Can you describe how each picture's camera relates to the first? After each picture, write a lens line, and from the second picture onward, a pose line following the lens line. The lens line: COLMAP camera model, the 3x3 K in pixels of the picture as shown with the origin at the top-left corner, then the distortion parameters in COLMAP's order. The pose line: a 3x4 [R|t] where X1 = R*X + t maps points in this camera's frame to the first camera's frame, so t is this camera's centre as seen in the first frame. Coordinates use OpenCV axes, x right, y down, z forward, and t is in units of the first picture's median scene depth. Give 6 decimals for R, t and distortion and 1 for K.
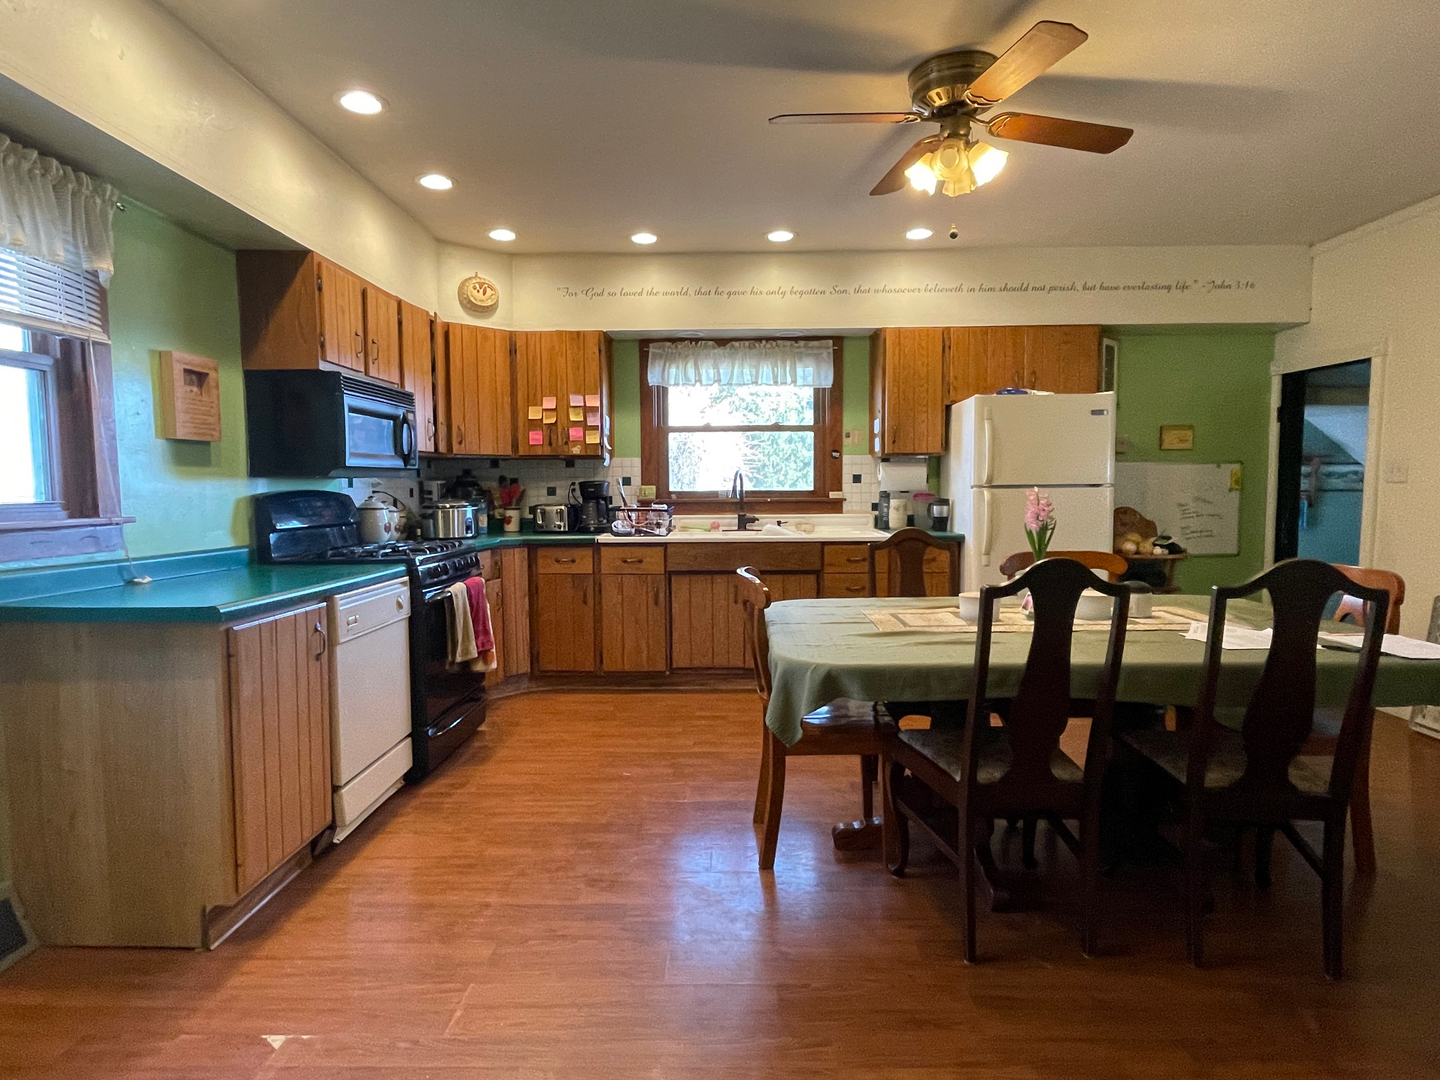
lens RADIAL K [[784.9, 0, 720.0], [0, 784.9, 540.0], [0, 0, 1]] dist [0.001356, 0.000010]
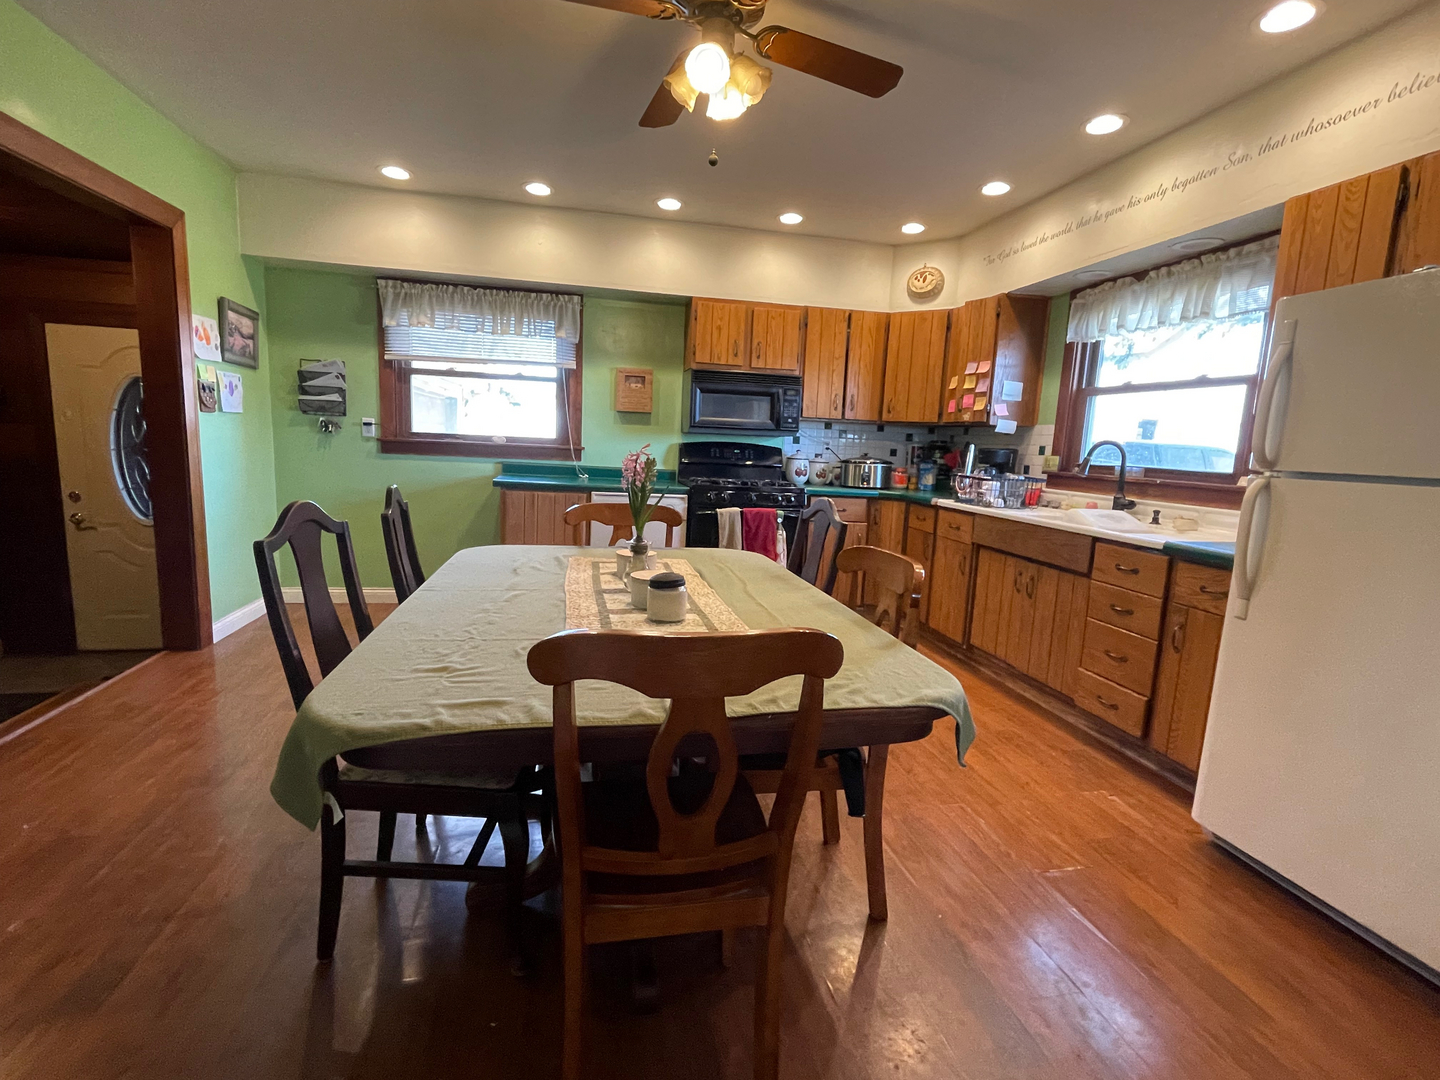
lens RADIAL K [[684.4, 0, 720.0], [0, 684.4, 540.0], [0, 0, 1]] dist [0.000217, -0.000501]
pose [[0.228481, 0.157442, -0.960733, 0.639904], [-0.117083, 0.984118, 0.133429, -0.037240], [0.966482, 0.082000, 0.243286, 0.481543]]
